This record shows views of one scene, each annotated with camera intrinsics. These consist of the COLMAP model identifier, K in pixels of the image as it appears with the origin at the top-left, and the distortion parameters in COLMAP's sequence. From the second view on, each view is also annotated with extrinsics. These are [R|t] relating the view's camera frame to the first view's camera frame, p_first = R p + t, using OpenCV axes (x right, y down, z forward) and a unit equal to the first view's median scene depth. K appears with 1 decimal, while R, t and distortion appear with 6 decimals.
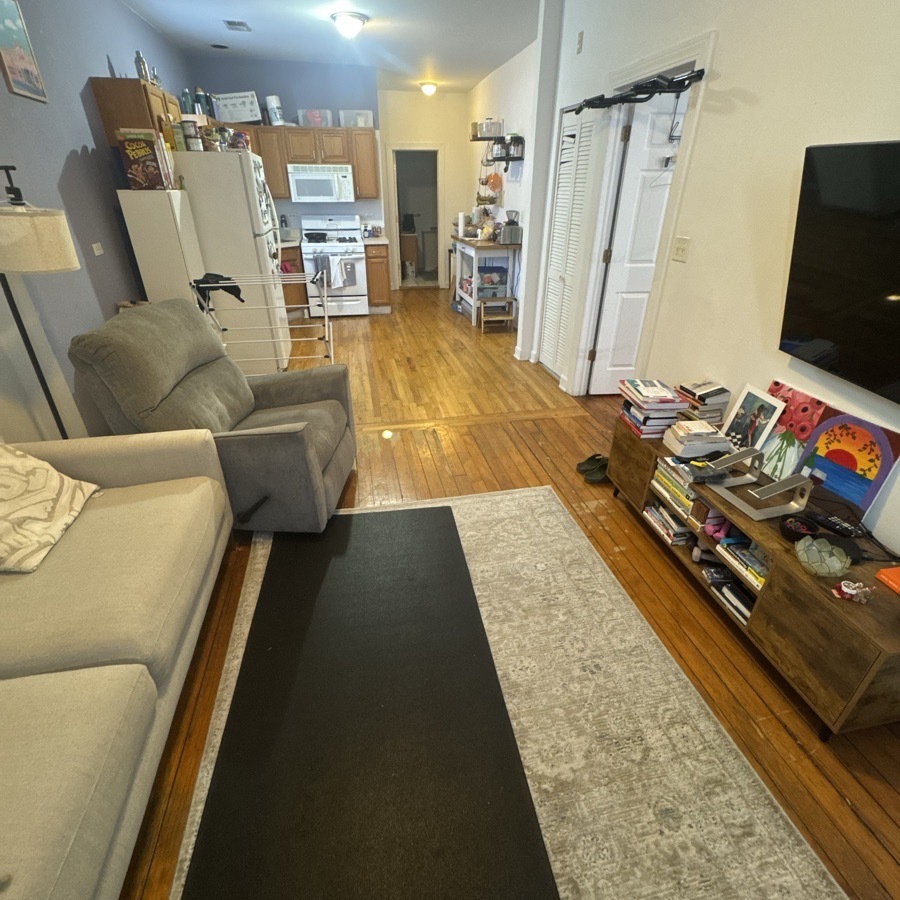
lens RADIAL K [[465.5, 0, 453.8], [0, 465.5, 447.0], [0, 0, 1]] dist [-0.011777, 0.003245]
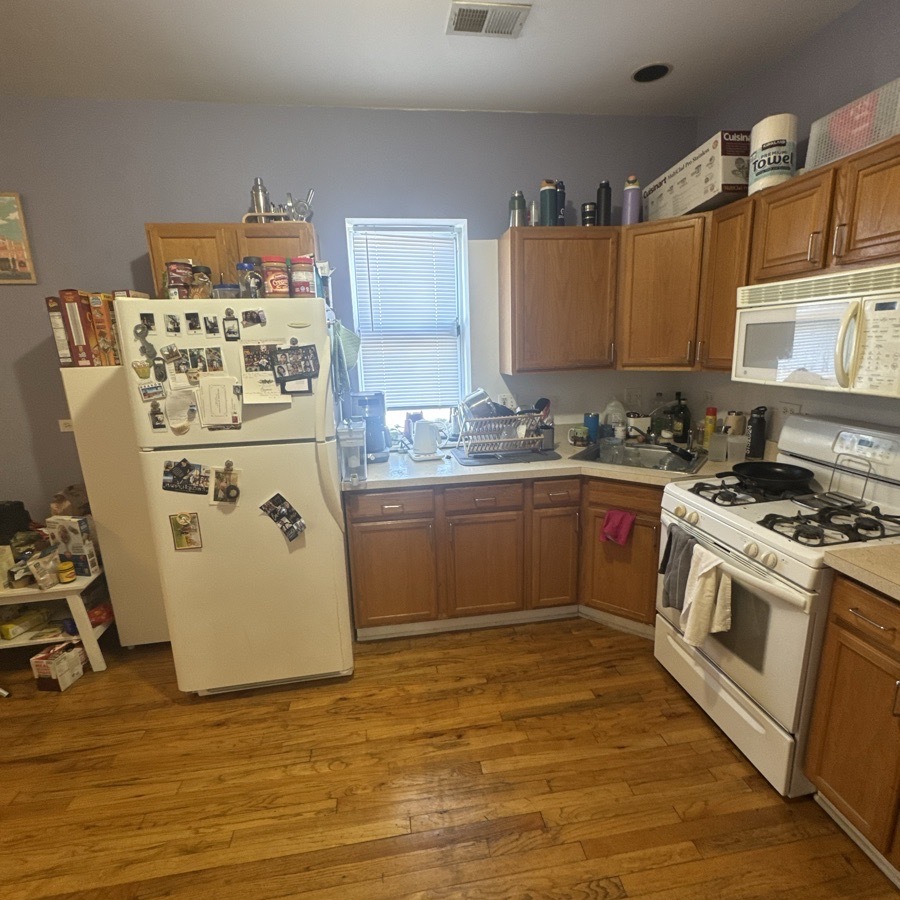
lens RADIAL K [[465.5, 0, 448.1], [0, 465.5, 451.5], [0, 0, 1]] dist [-0.011777, 0.003245]
pose [[-0.059006, 0.222315, -0.973188, 0.035275], [-0.458961, 0.859699, 0.224216, -0.468173], [0.886495, 0.459885, 0.051307, 0.823864]]
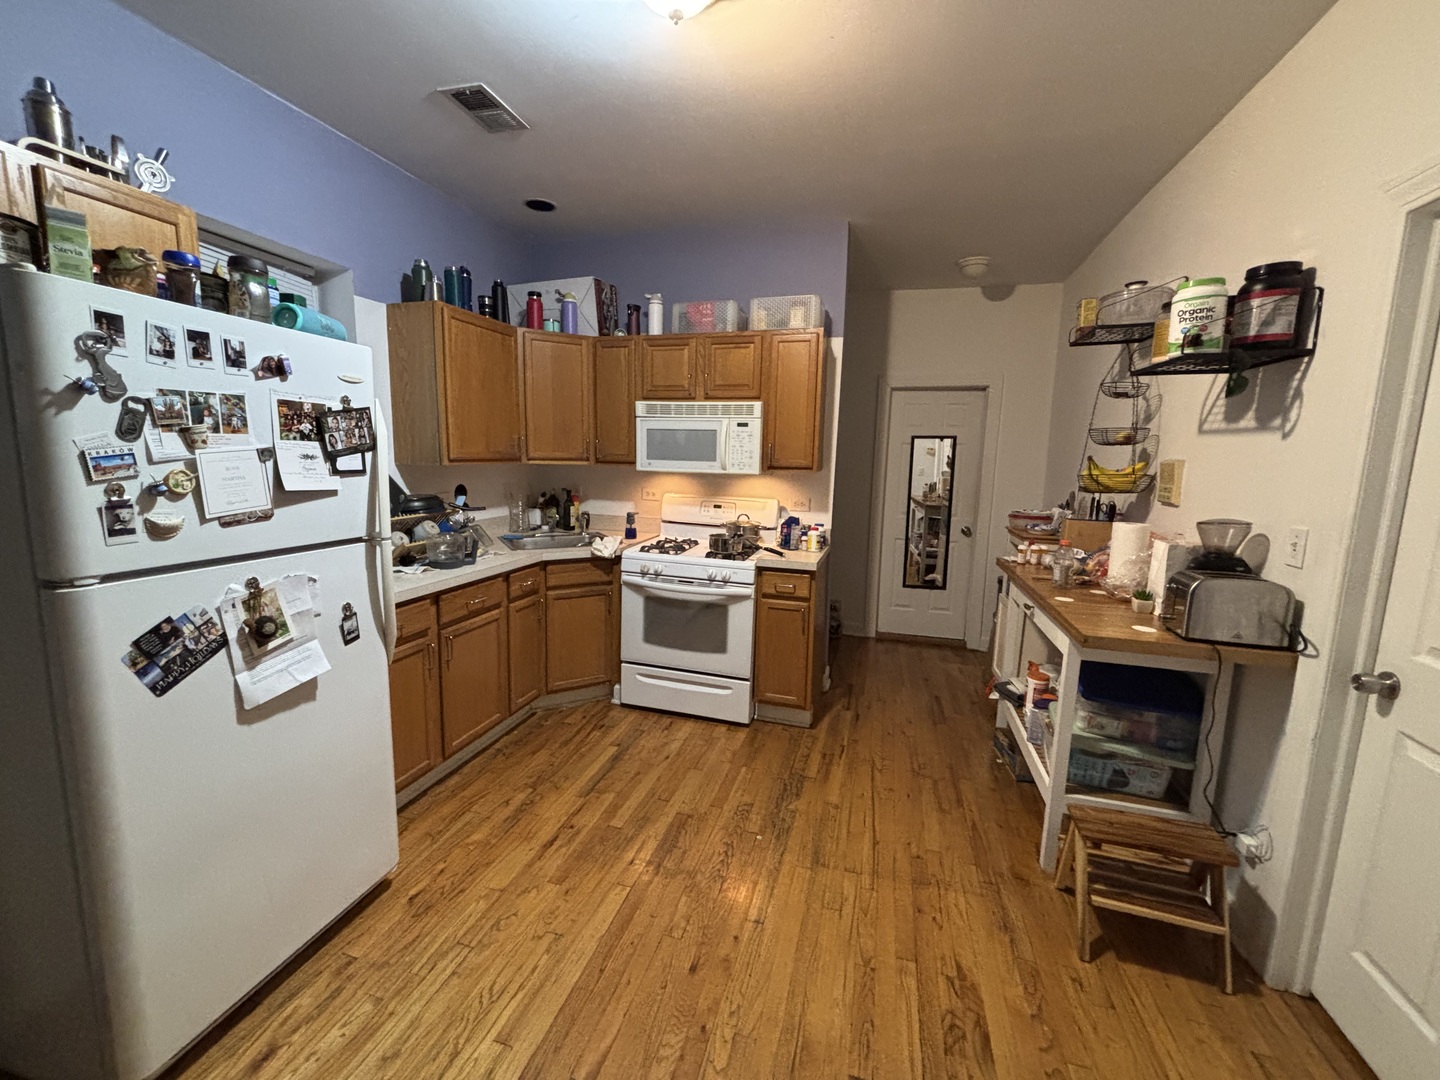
lens RADIAL K [[581.8, 0, 704.8], [0, 581.8, 542.7], [0, 0, 1]] dist [-0.000880, 0.000568]
pose [[0.876869, 0.091150, -0.472008, 0.009108], [-0.253784, 0.921663, -0.293481, -0.303793], [0.408282, 0.377133, 0.831310, 0.562964]]
